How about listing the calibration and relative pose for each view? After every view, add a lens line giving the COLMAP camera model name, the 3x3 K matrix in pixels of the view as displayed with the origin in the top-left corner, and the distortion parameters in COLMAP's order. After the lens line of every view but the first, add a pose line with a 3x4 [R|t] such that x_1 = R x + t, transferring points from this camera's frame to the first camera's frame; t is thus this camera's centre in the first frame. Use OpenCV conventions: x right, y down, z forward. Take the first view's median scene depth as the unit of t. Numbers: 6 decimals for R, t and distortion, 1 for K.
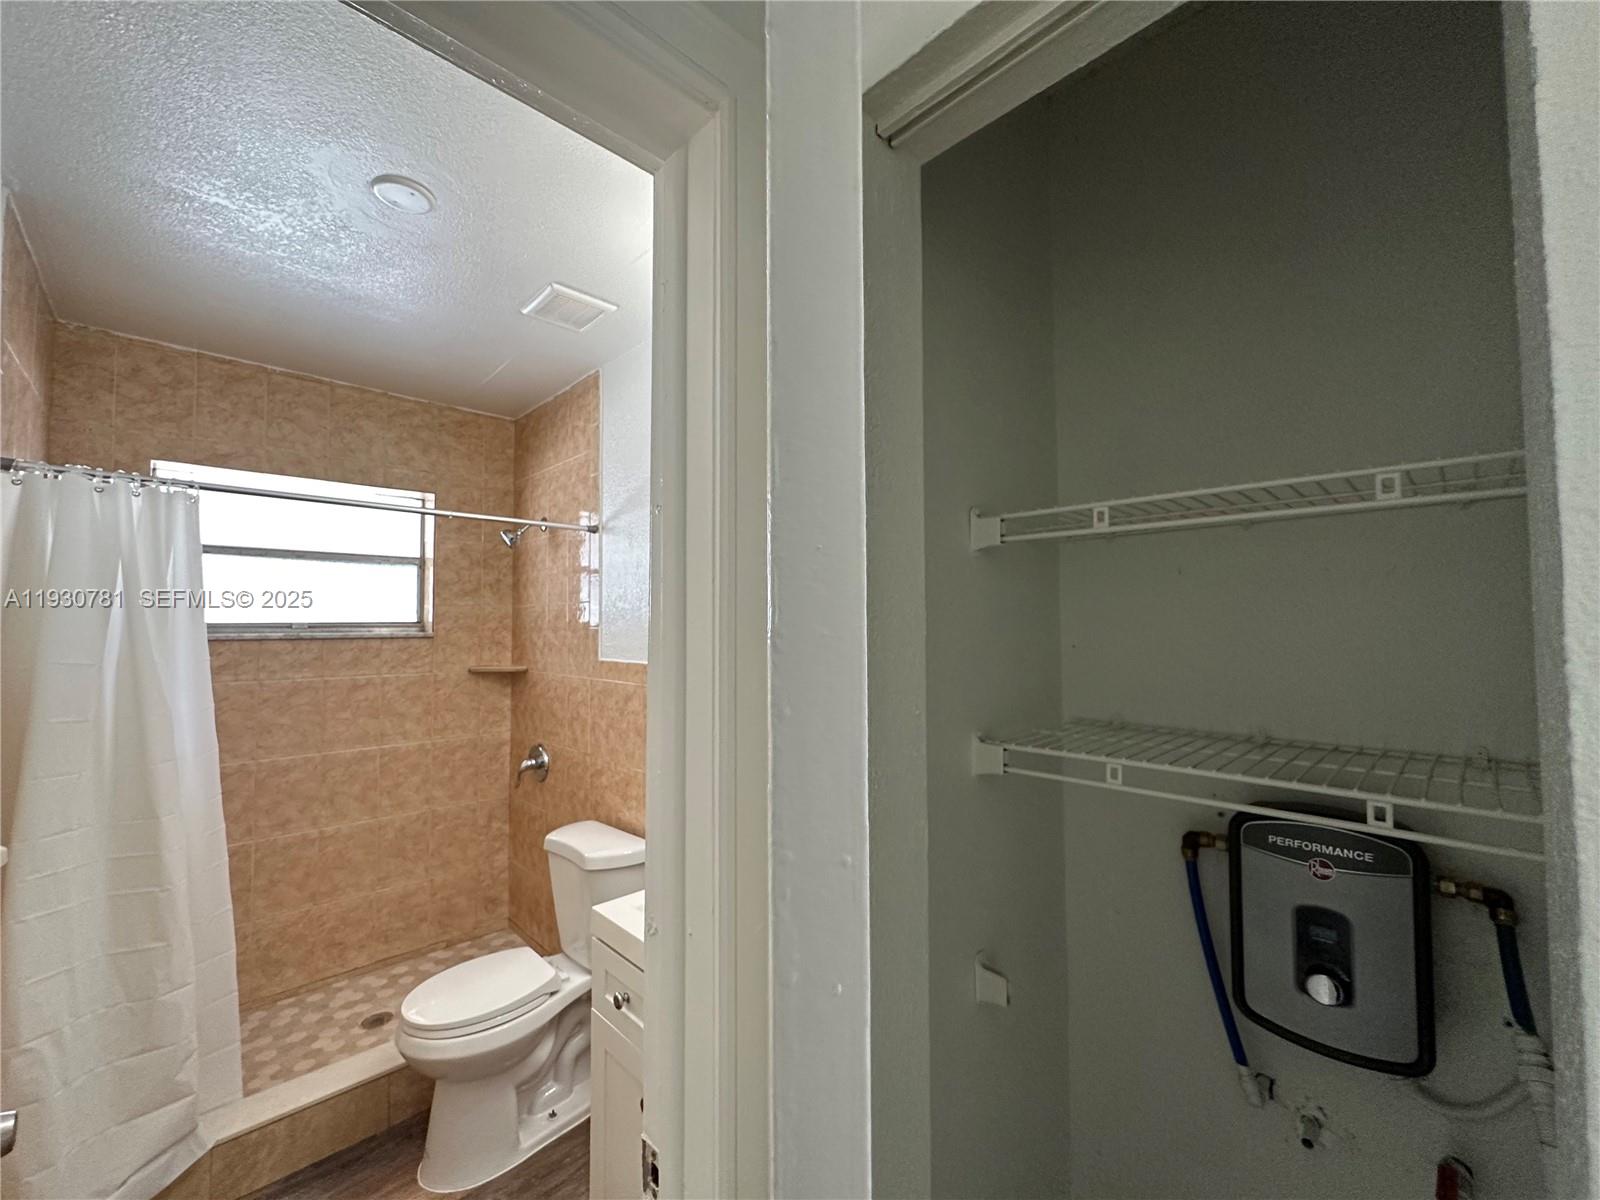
lens RADIAL K [[639.9, 0, 796.9], [0, 639.9, 599.2], [0, 0, 1]] dist [-0.005440, 0.000888]
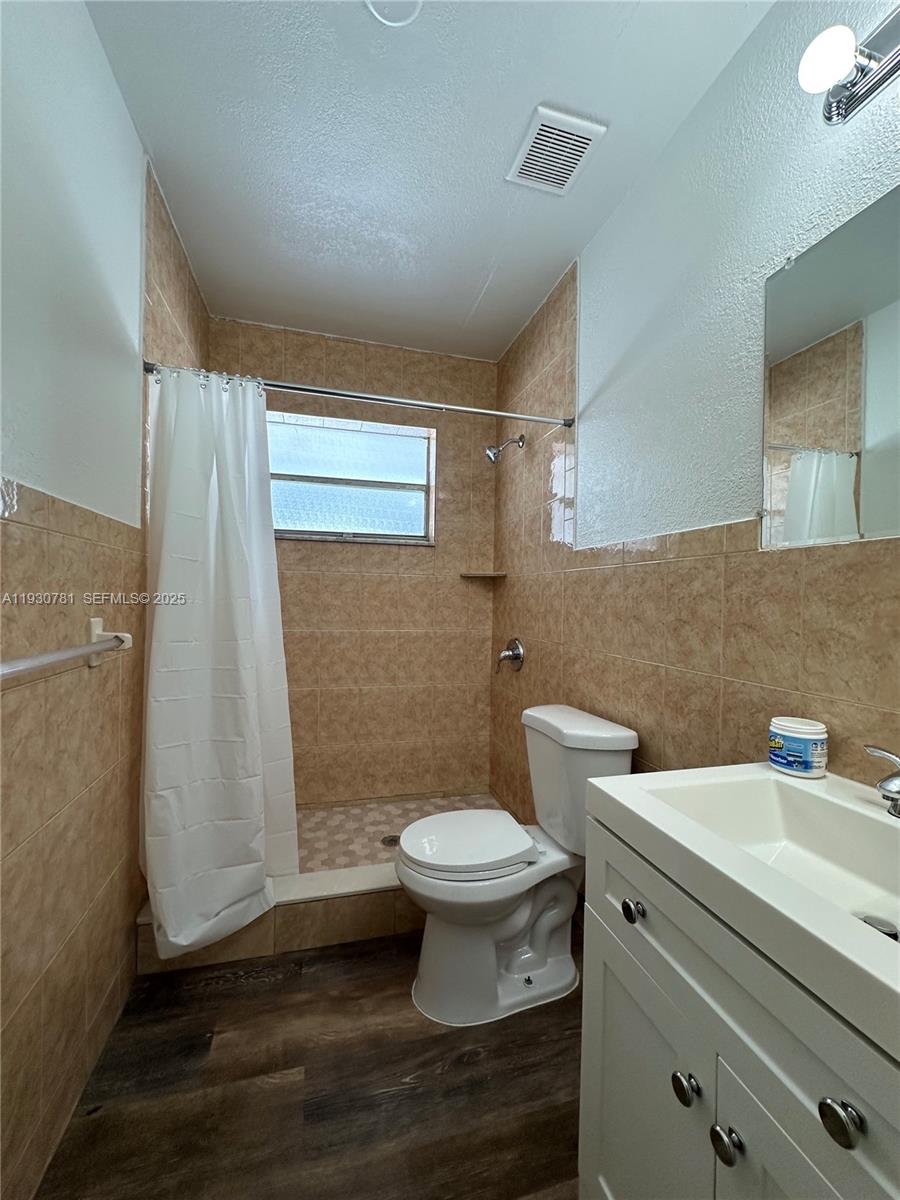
lens RADIAL K [[478.4, 0, 451.2], [0, 478.4, 598.8], [0, 0, 1]] dist [-0.003331, 0.000900]
pose [[0.874861, 0.023706, -0.483793, -0.107641], [-0.002941, 0.999043, 0.043636, 0.135074], [0.484365, -0.036753, 0.874094, 0.234769]]
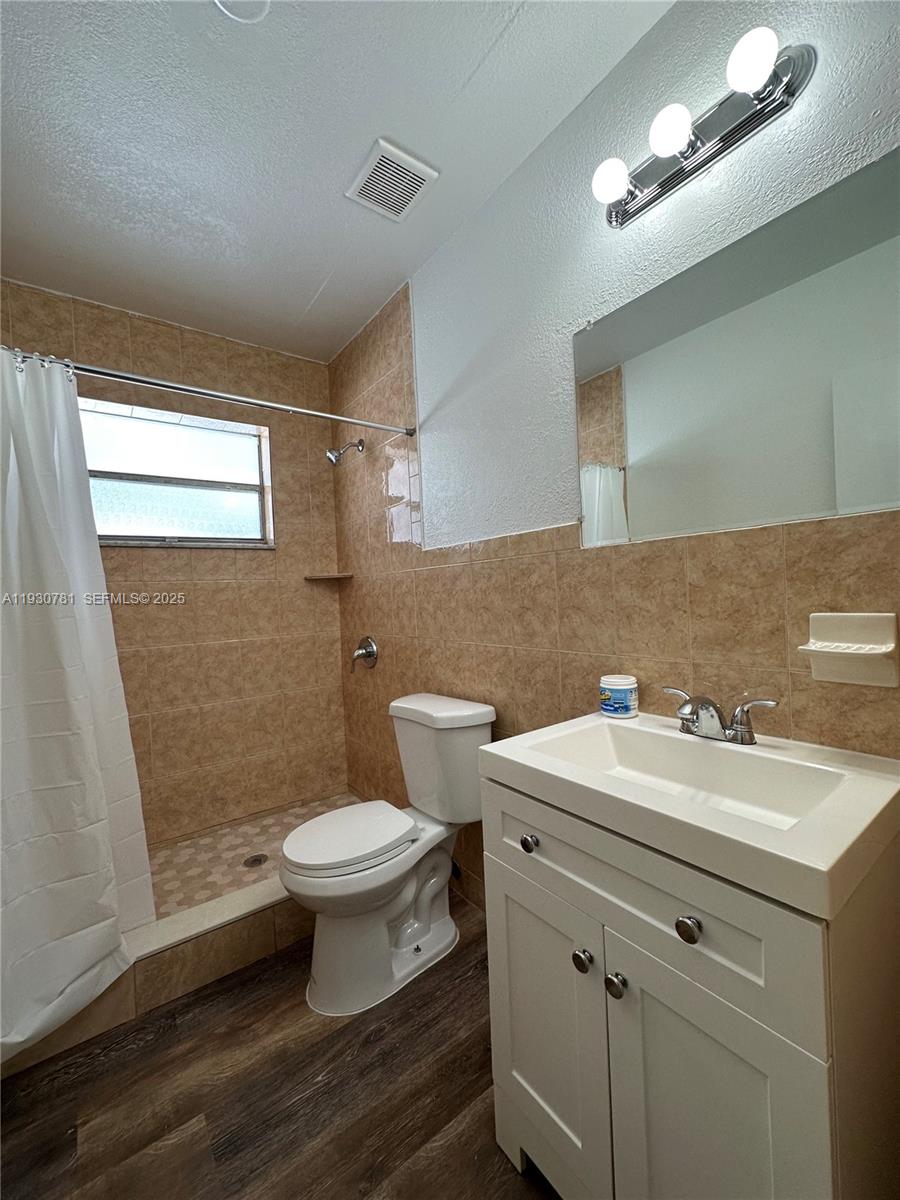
lens RADIAL K [[478.1, 0, 450.6], [0, 478.1, 598.6], [0, 0, 1]] dist [-0.003556, 0.000955]
pose [[0.990316, -0.036381, -0.133982, -0.150441], [0.044118, 0.997498, 0.055235, 0.130388], [0.131637, -0.060611, 0.989443, 0.182770]]
